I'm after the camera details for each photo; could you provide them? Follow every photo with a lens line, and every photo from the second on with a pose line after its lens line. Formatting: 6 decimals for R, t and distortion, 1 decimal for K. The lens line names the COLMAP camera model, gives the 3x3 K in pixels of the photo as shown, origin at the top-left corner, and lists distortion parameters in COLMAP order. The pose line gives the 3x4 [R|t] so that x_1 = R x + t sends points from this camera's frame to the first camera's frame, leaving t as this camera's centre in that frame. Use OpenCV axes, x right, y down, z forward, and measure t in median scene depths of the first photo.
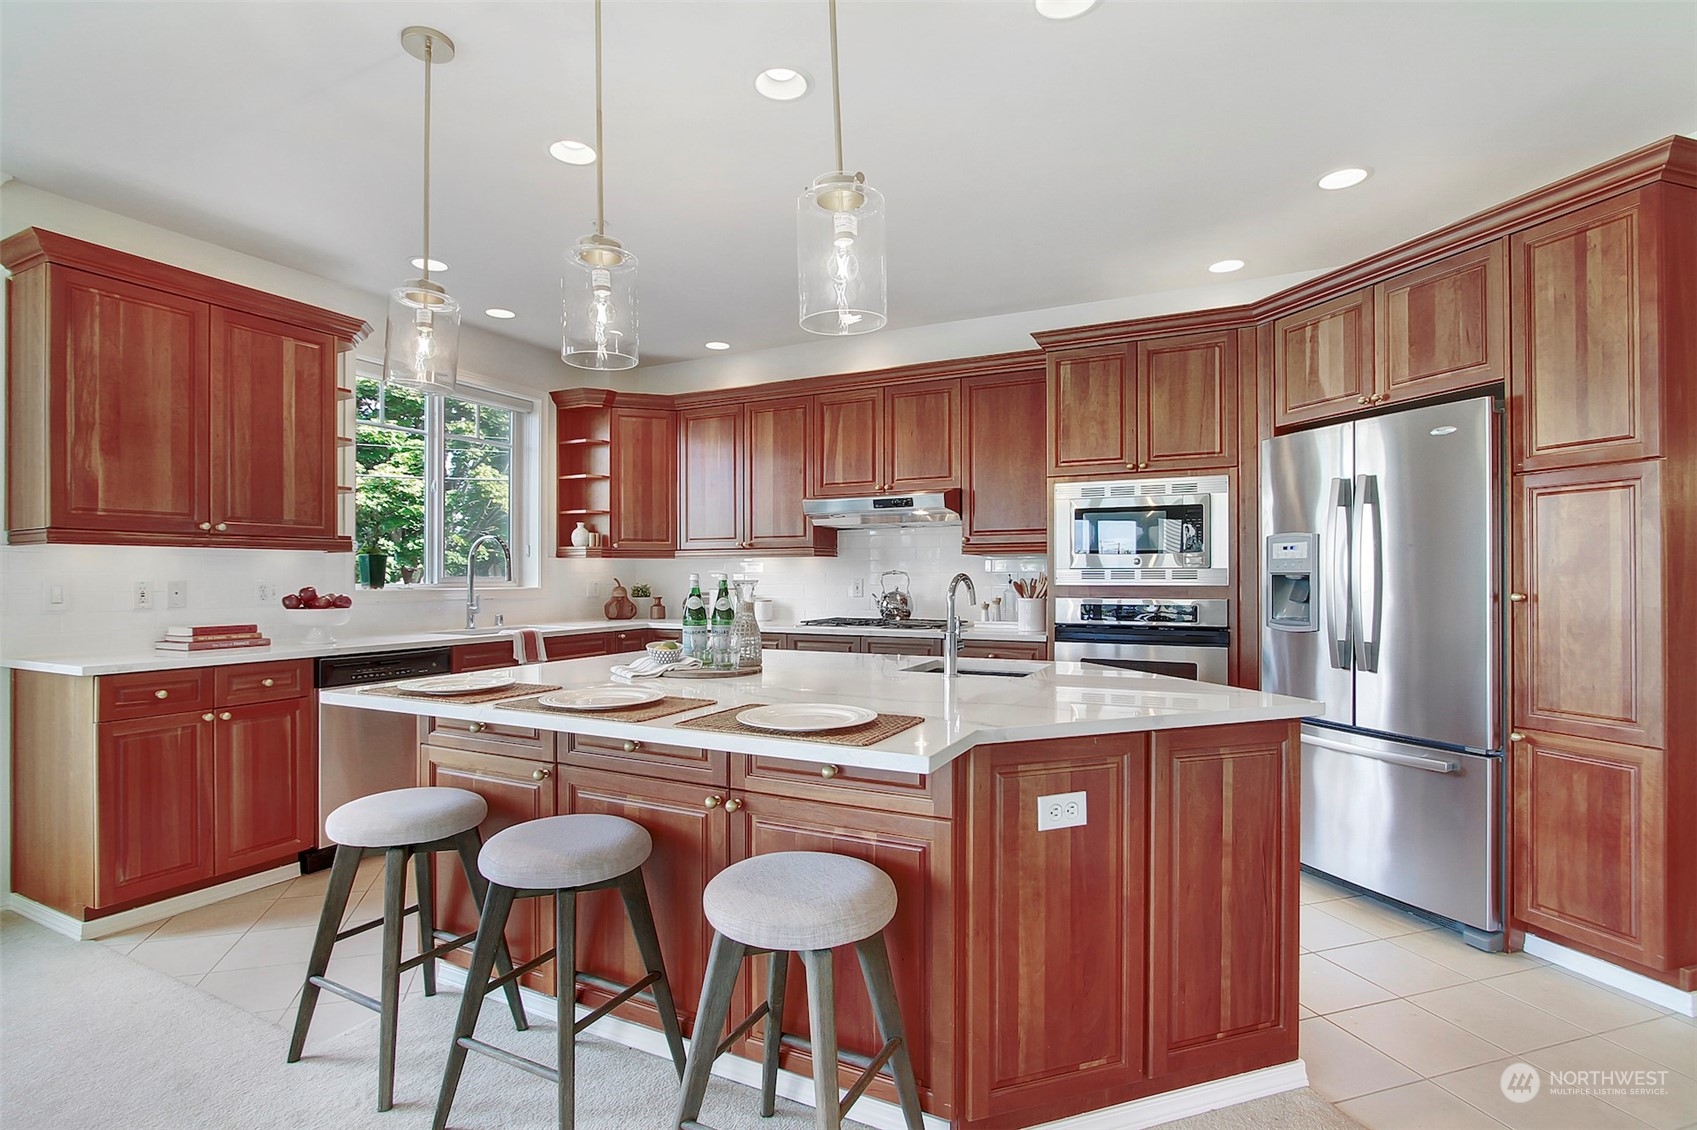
lens RADIAL K [[828.2, 0, 844.0], [0, 828.2, 555.4], [0, 0, 1]] dist [-0.000357, -0.000738]
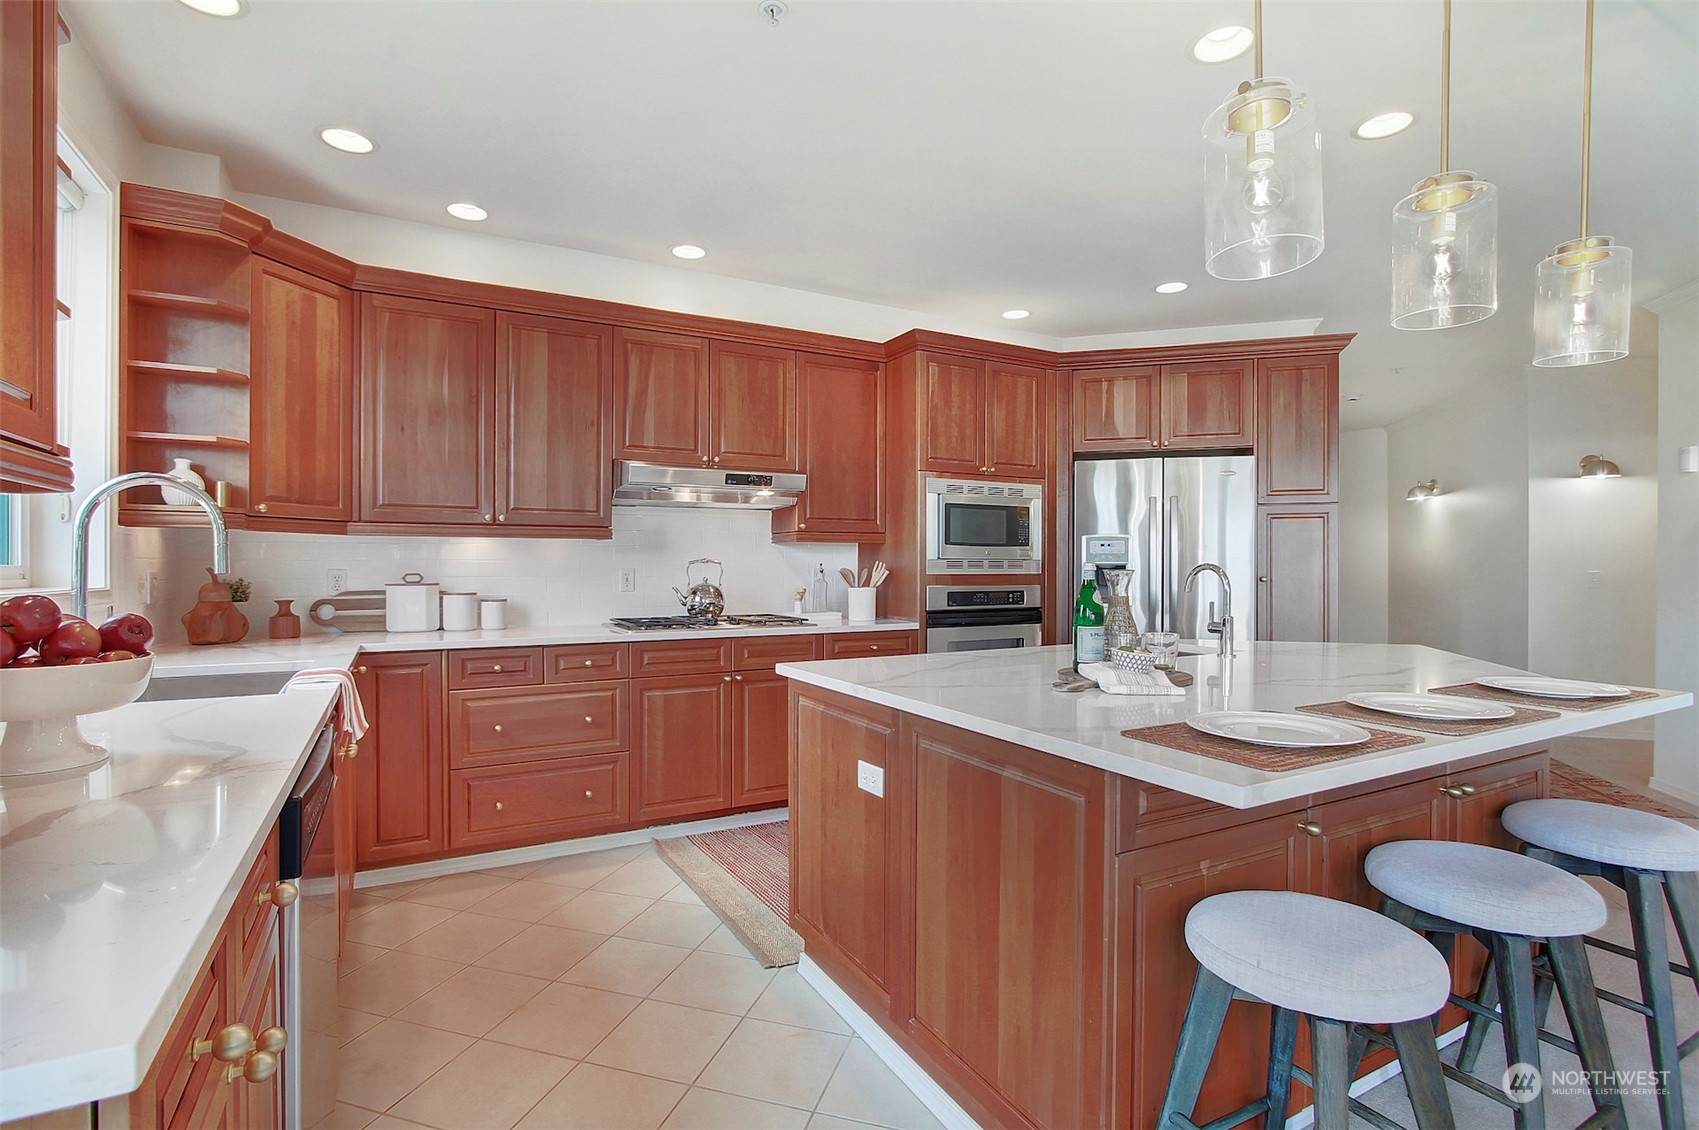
lens RADIAL K [[829.2, 0, 845.0], [0, 829.2, 555.3], [0, 0, 1]] dist [-0.000357, -0.000738]
pose [[0.566922, 0.012903, 0.823670, -0.675219], [-0.021939, 0.999759, -0.000561, 0.014740], [-0.823479, -0.017753, 0.567069, 0.493665]]
